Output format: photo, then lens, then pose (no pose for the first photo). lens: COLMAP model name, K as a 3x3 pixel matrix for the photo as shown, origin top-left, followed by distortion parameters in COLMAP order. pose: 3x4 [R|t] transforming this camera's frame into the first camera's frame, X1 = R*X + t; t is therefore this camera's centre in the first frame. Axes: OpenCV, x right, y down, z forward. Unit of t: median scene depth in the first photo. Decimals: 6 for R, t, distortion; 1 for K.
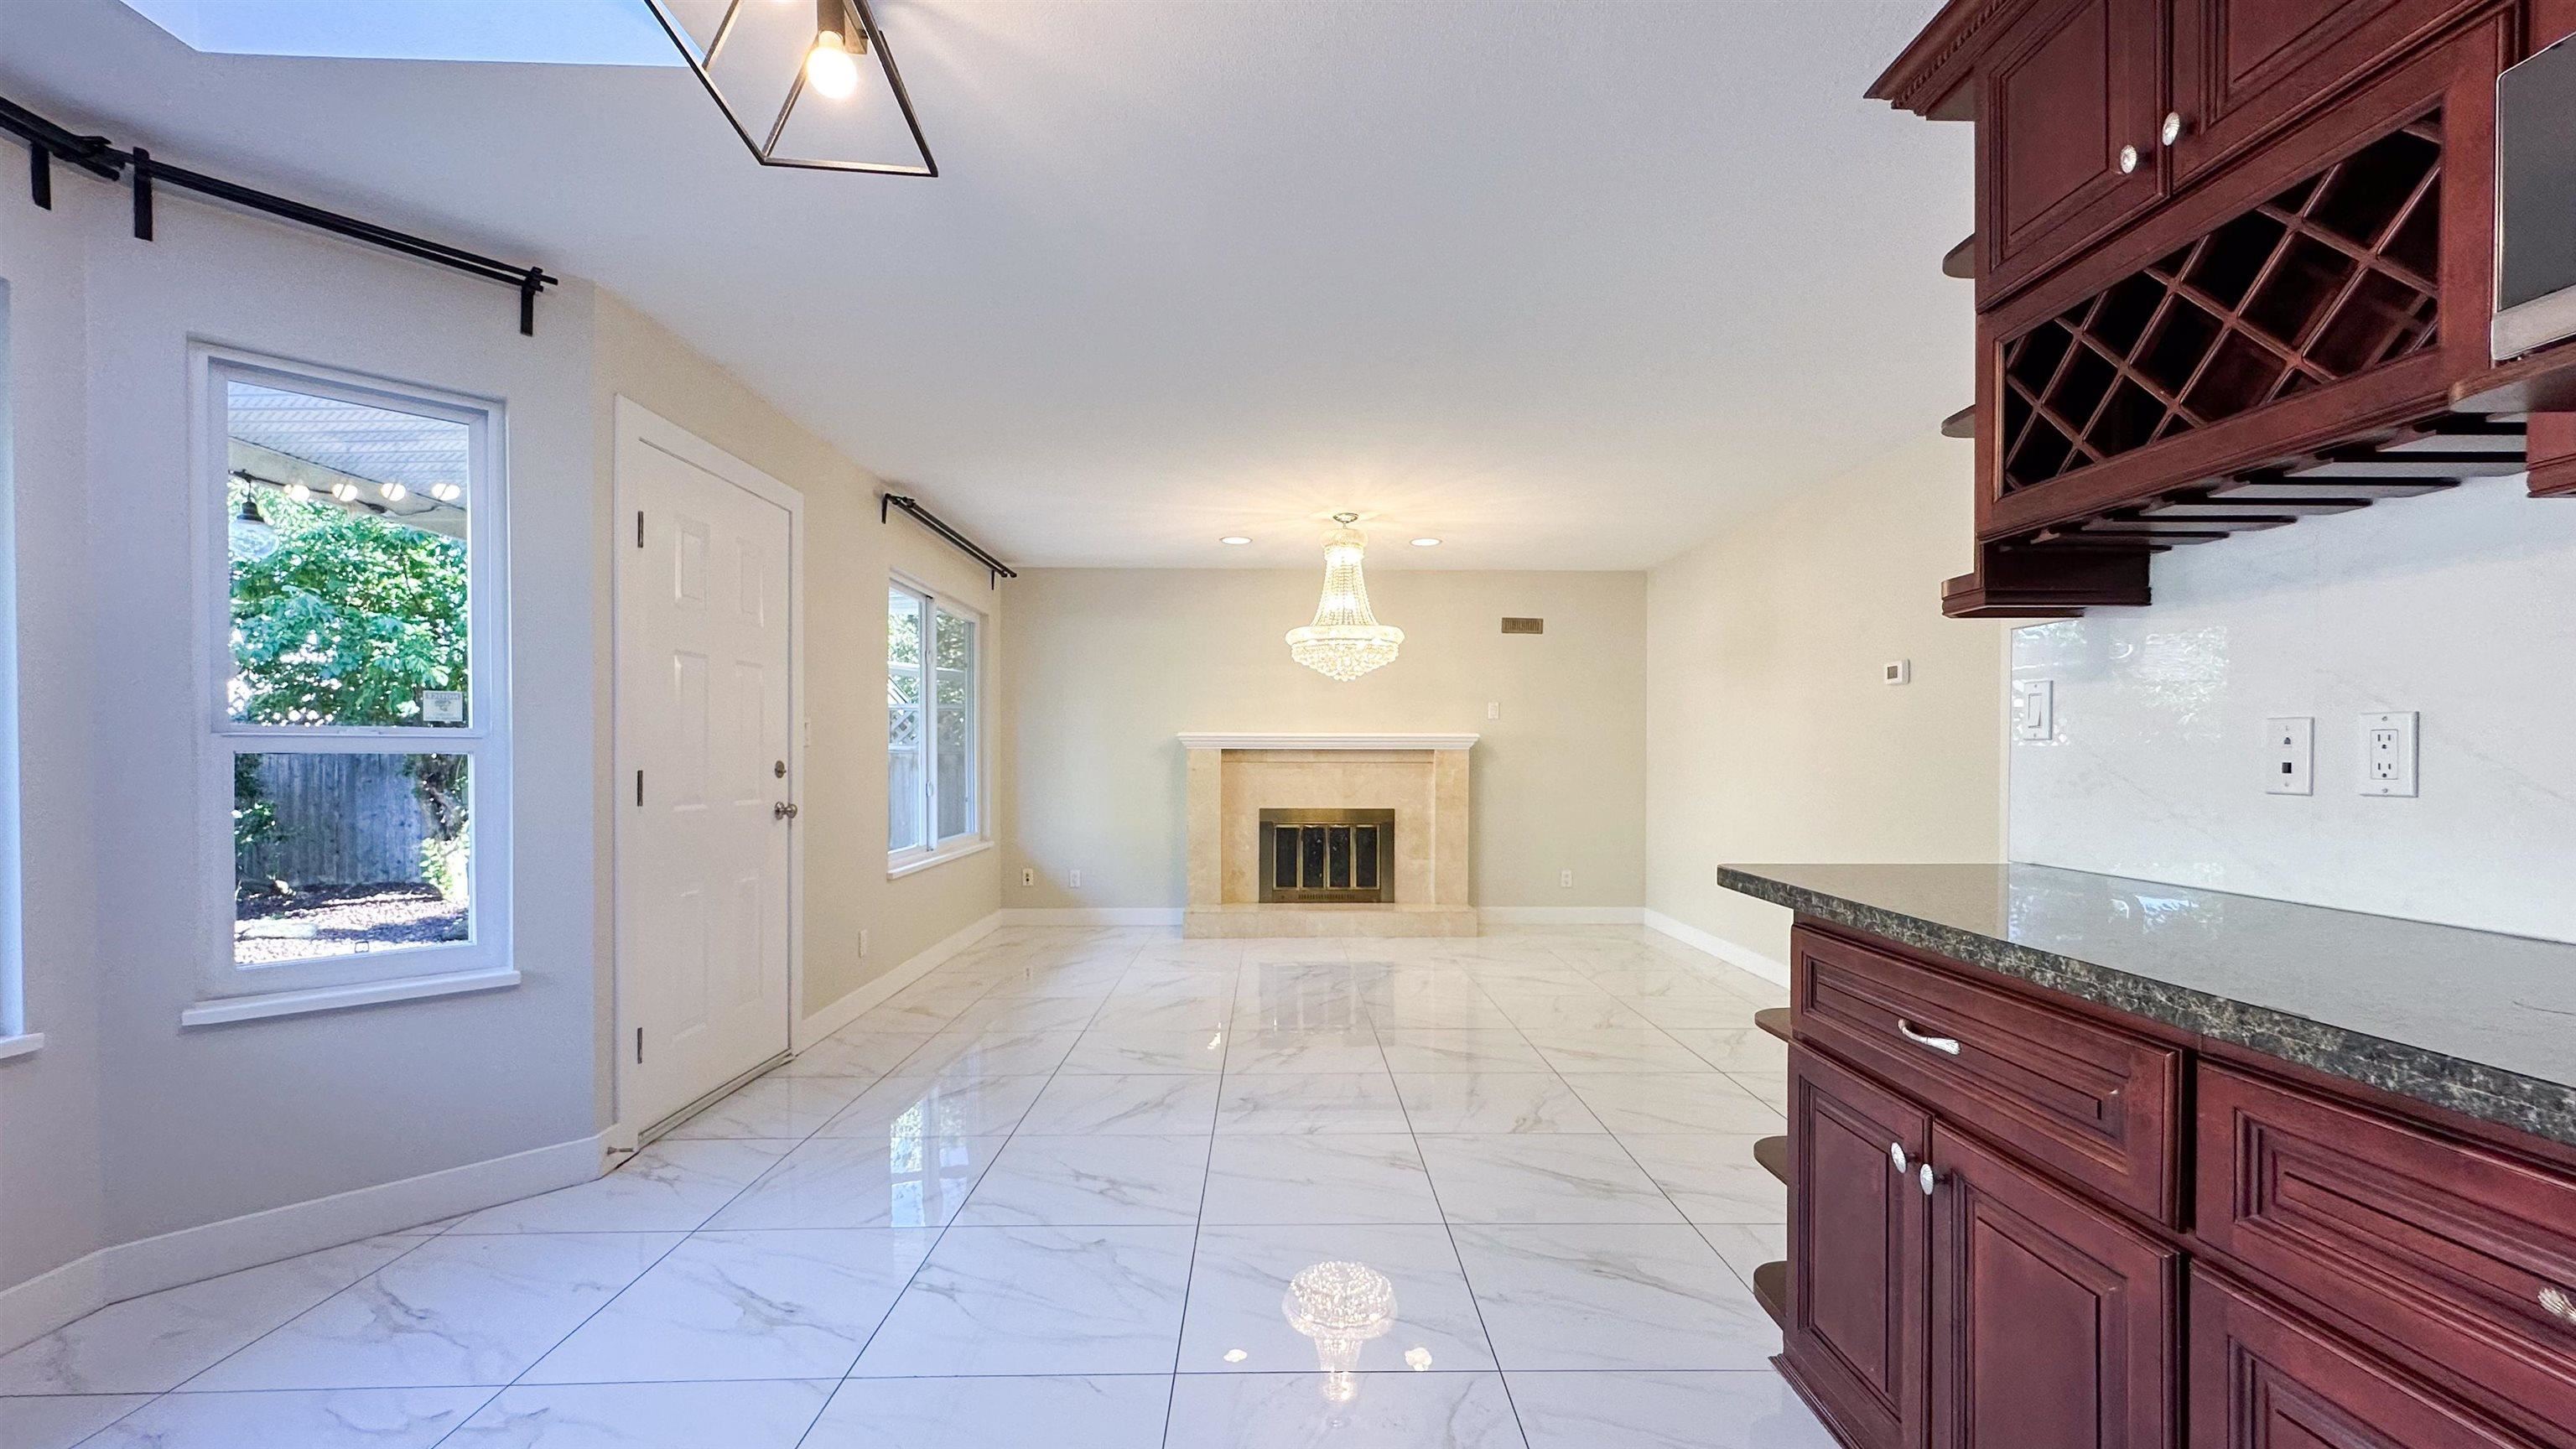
lens RADIAL K [[1030.0, 0, 1282.2], [0, 1030.0, 752.7], [0, 0, 1]] dist [-0.001534, 0.002499]
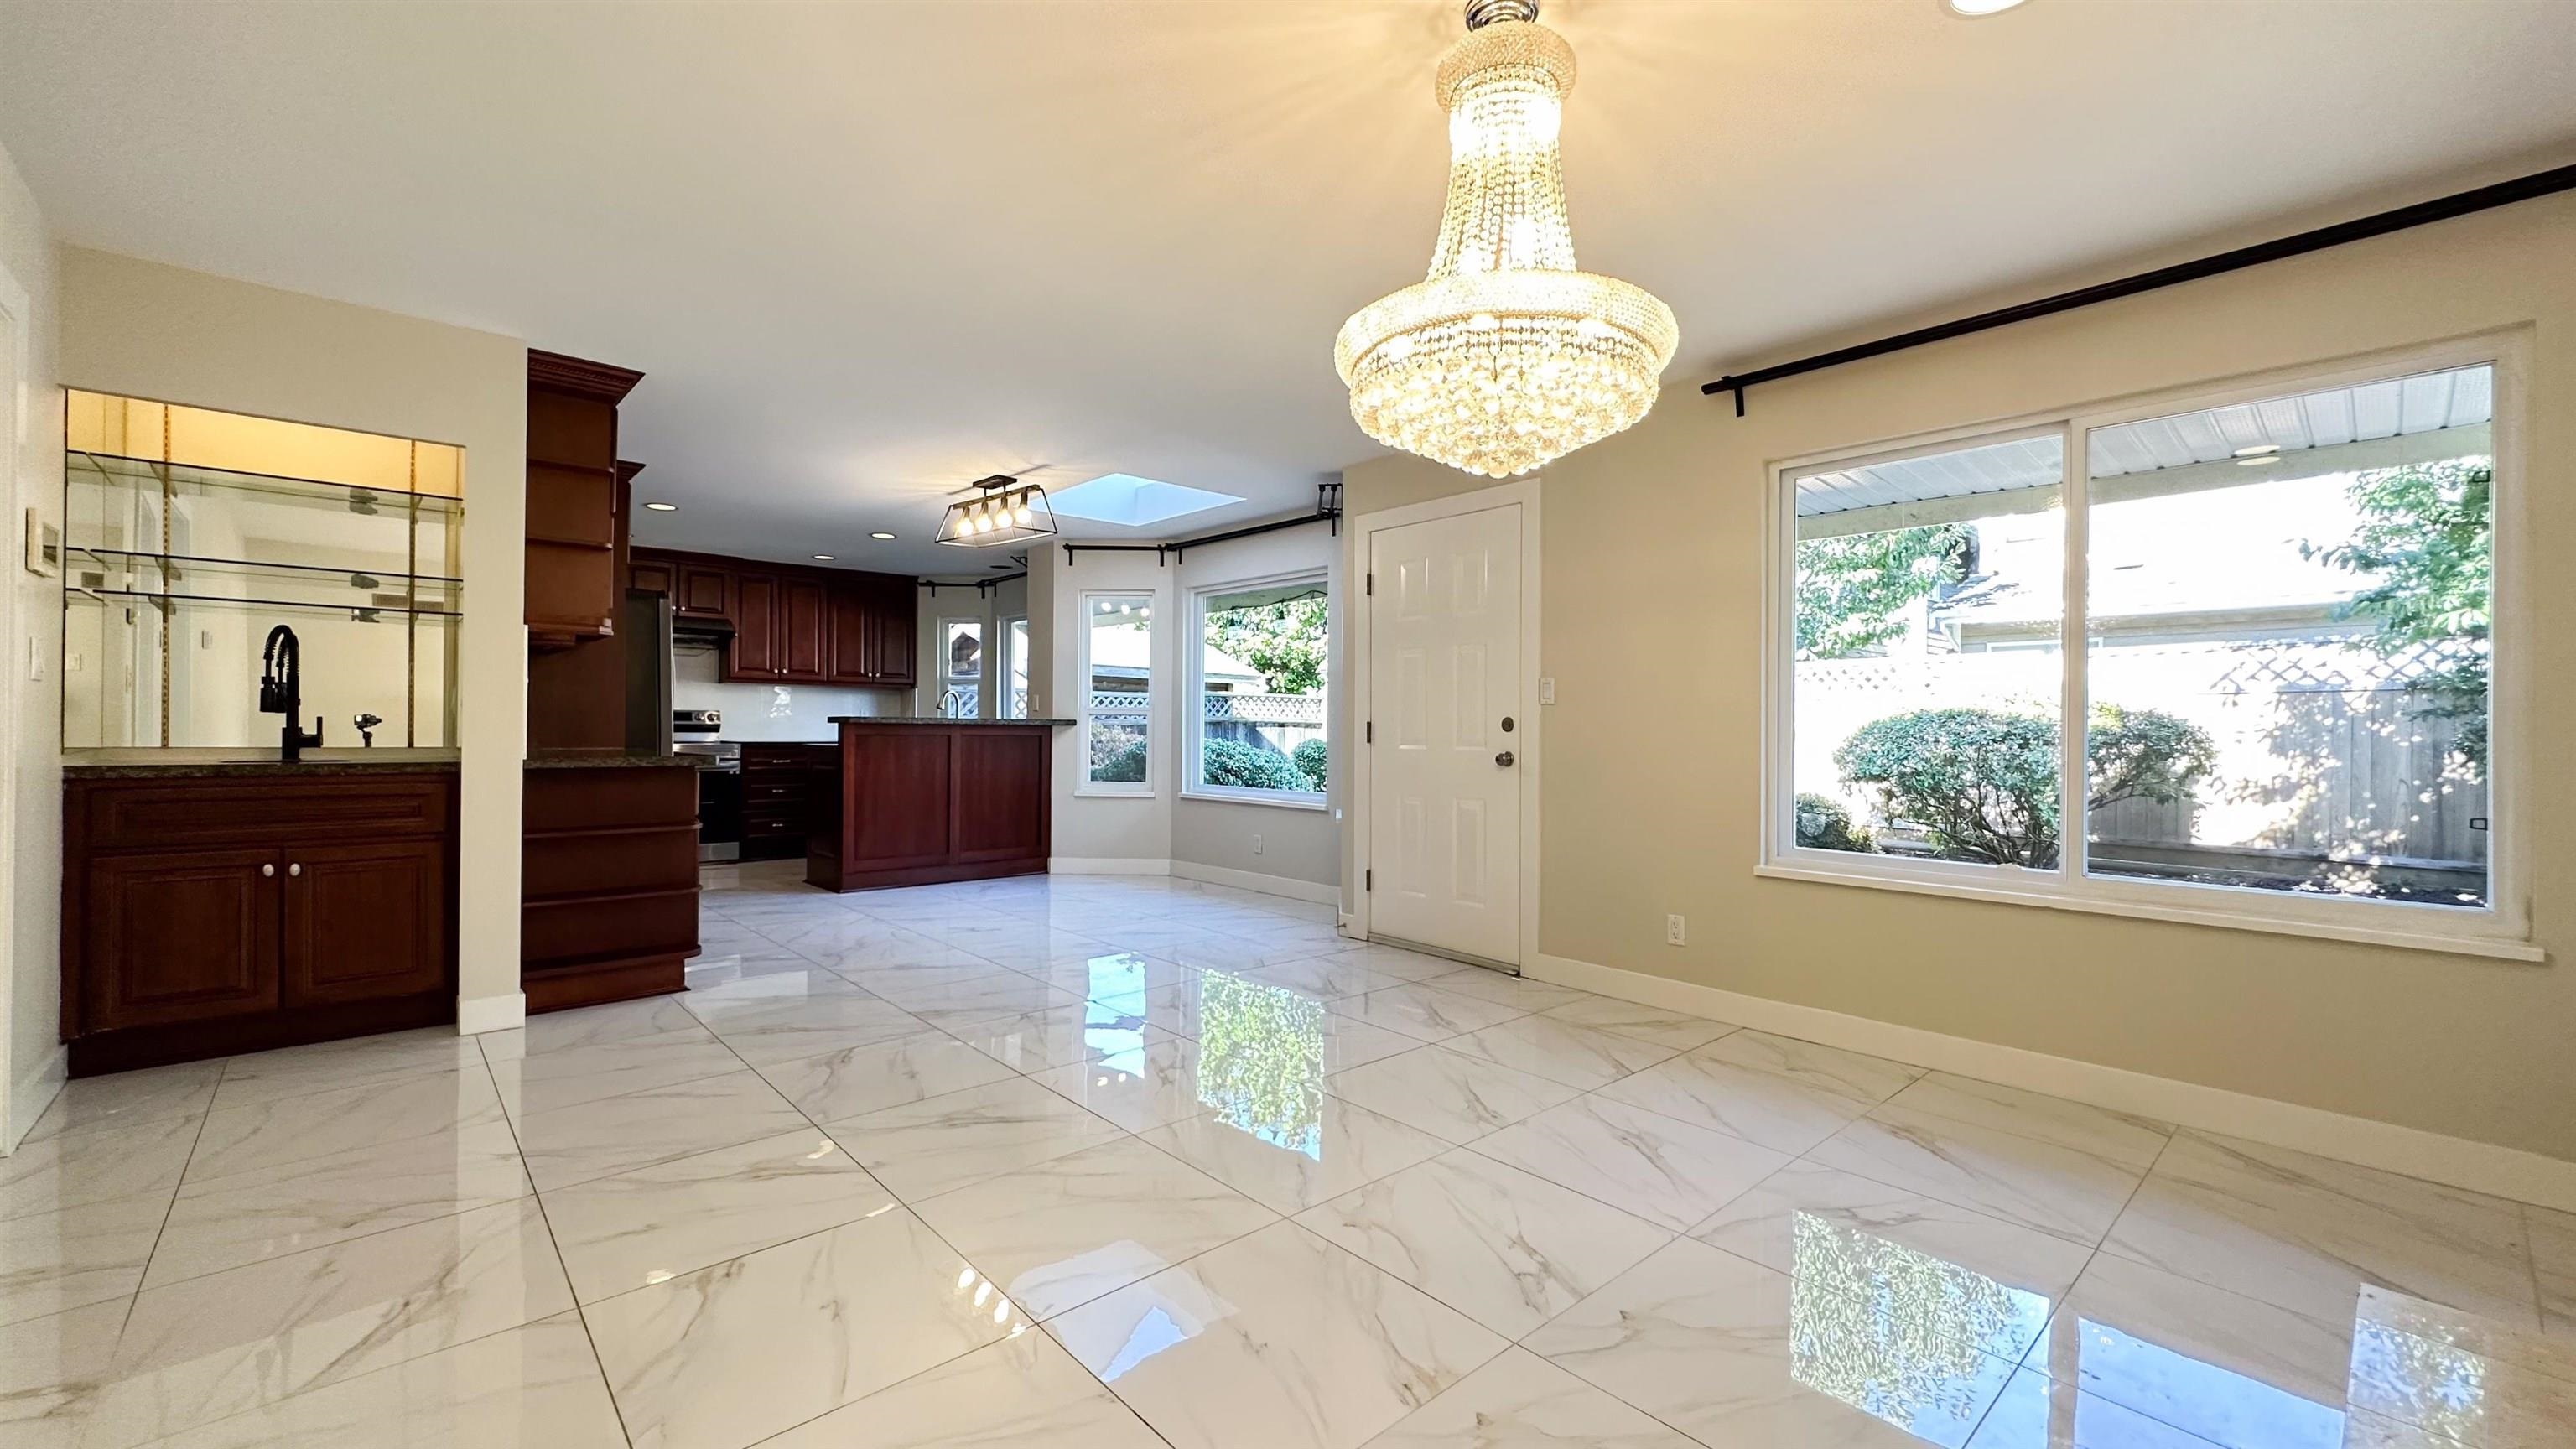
lens RADIAL K [[1030.0, 0, 1300.7], [0, 1030.0, 725.7], [0, 0, 1]] dist [-0.001534, 0.002499]
pose [[-0.740676, -0.009690, -0.671792, 0.725020], [-0.009742, 0.999946, -0.003682, 0.035032], [0.671791, 0.003817, -0.740731, 2.541156]]
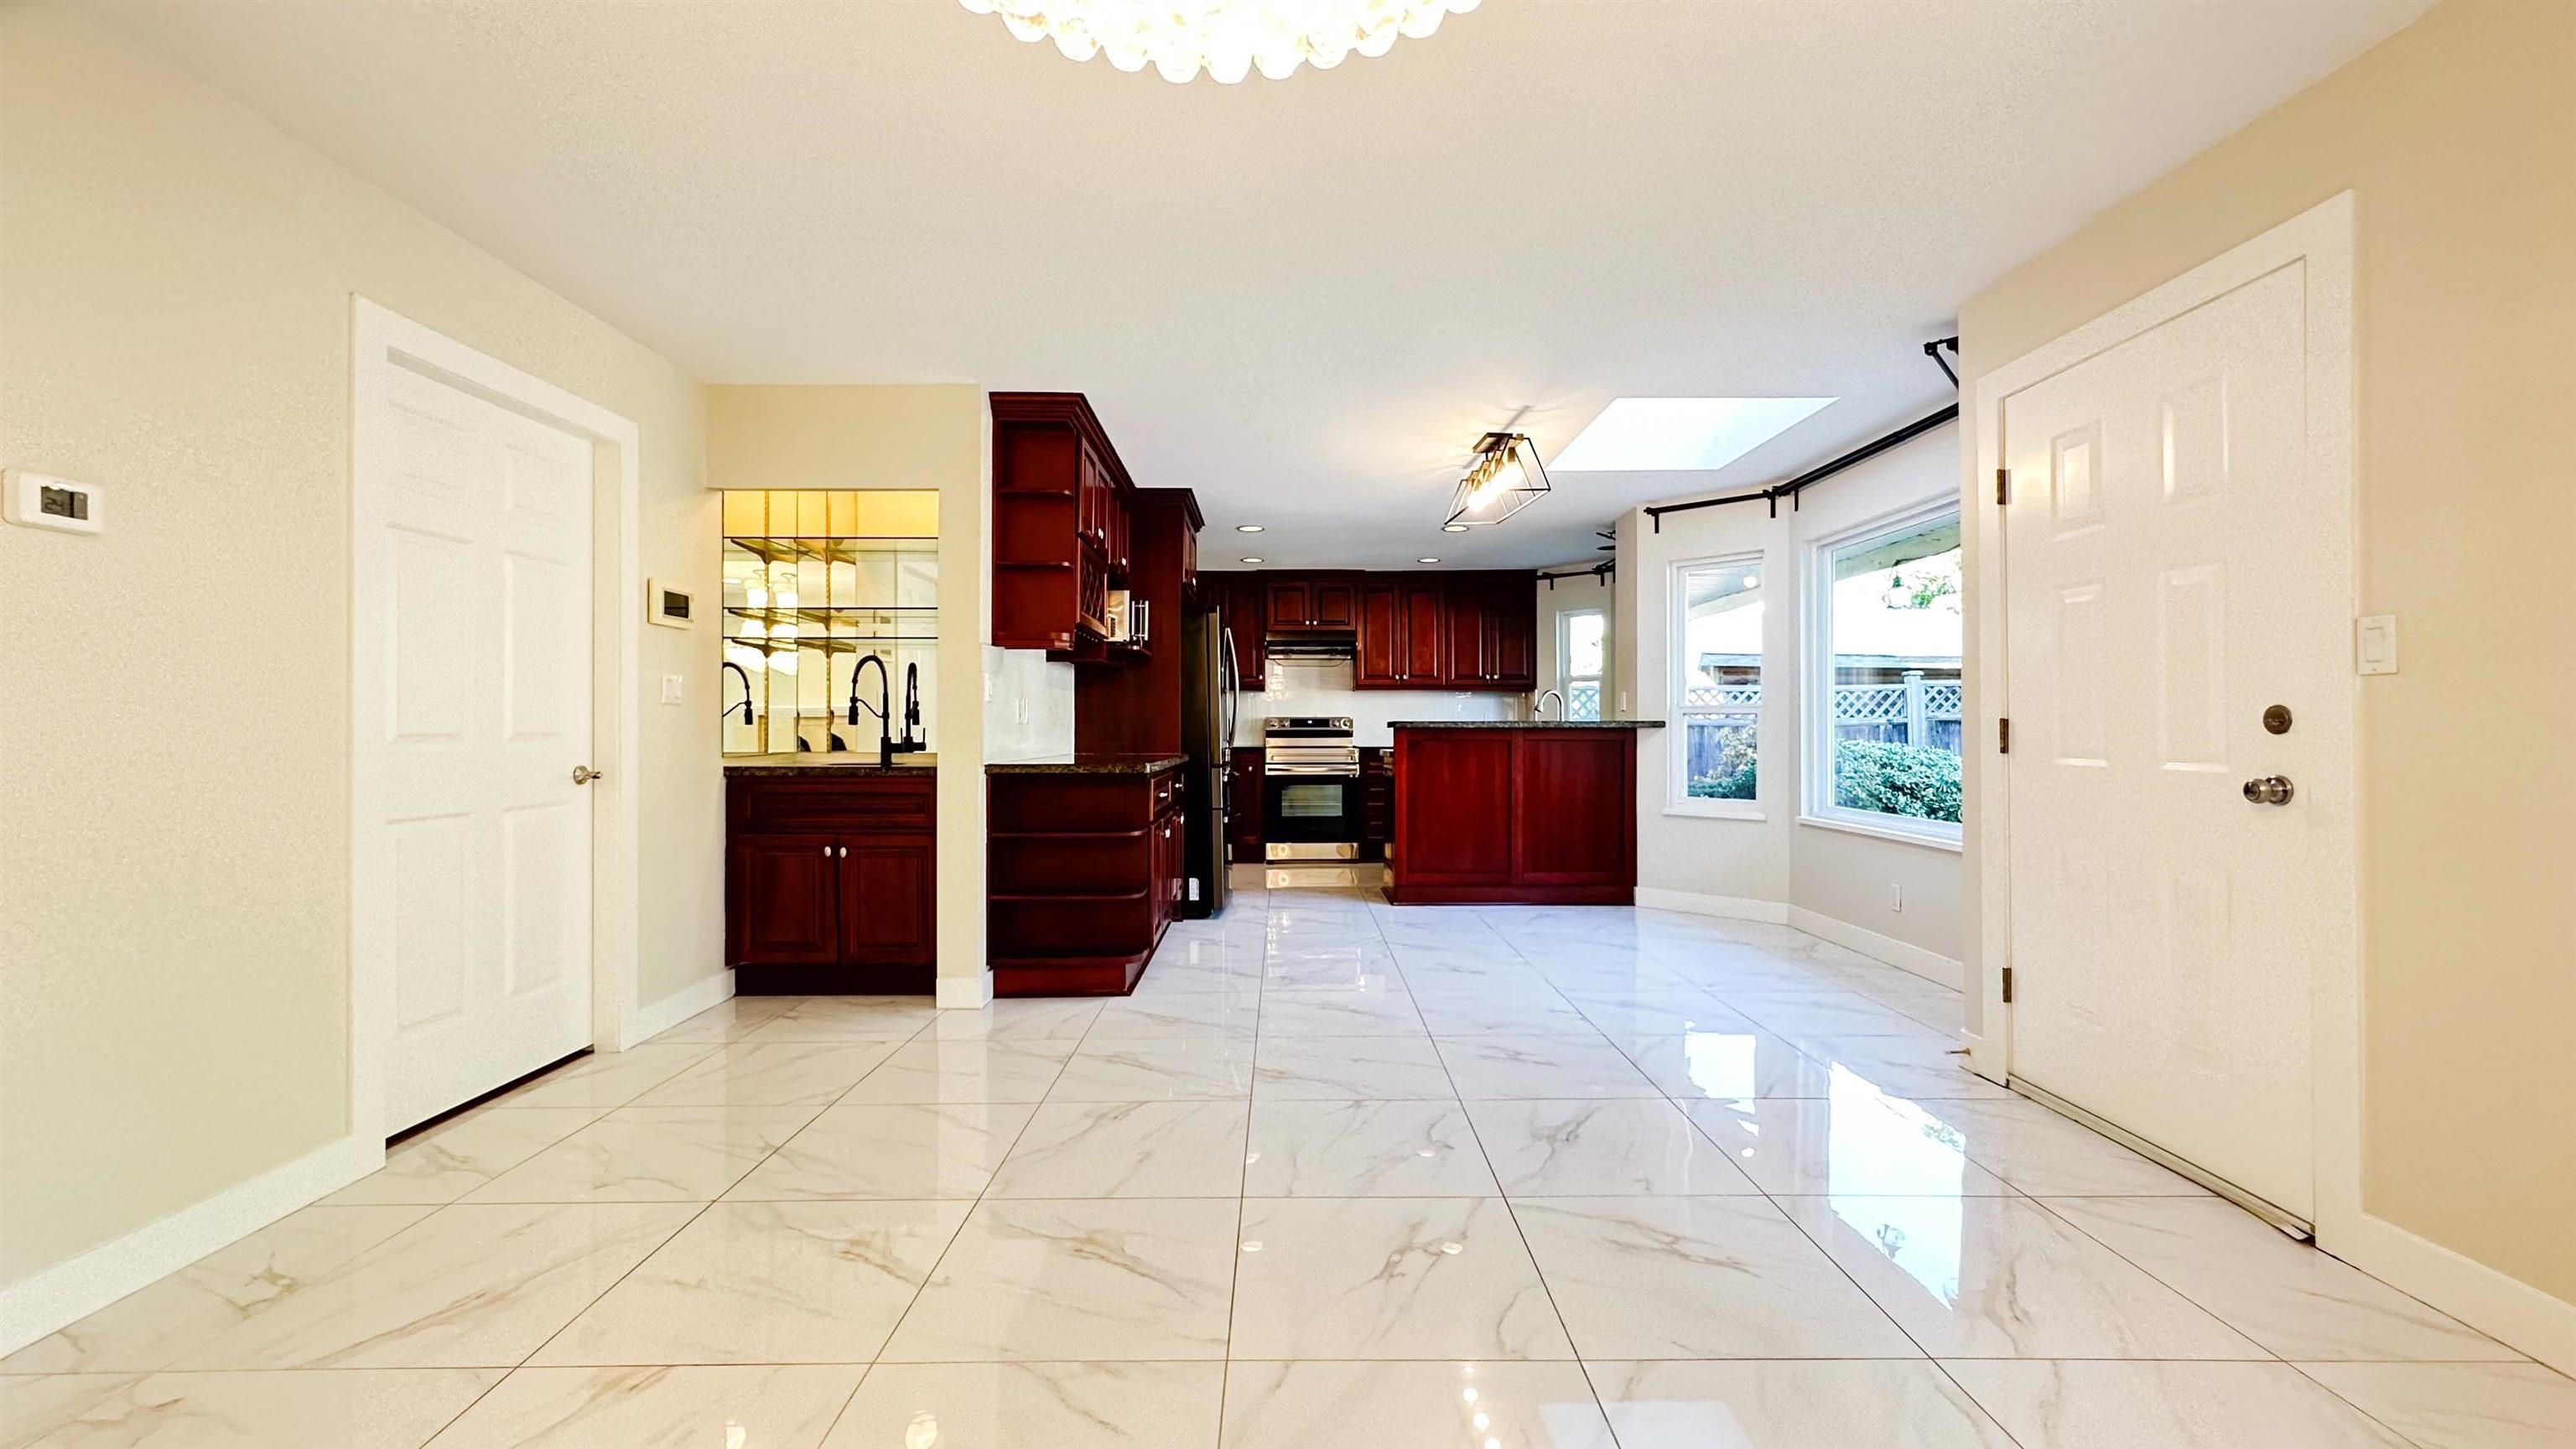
lens RADIAL K [[1030.0, 0, 1293.3], [0, 1030.0, 726.7], [0, 0, 1]] dist [-0.001534, 0.002499]
pose [[-1.000000, 0.000033, -0.000817, 0.105485], [0.000033, 1.000000, -0.000910, 0.029657], [0.000817, -0.000910, -0.999999, 2.336866]]
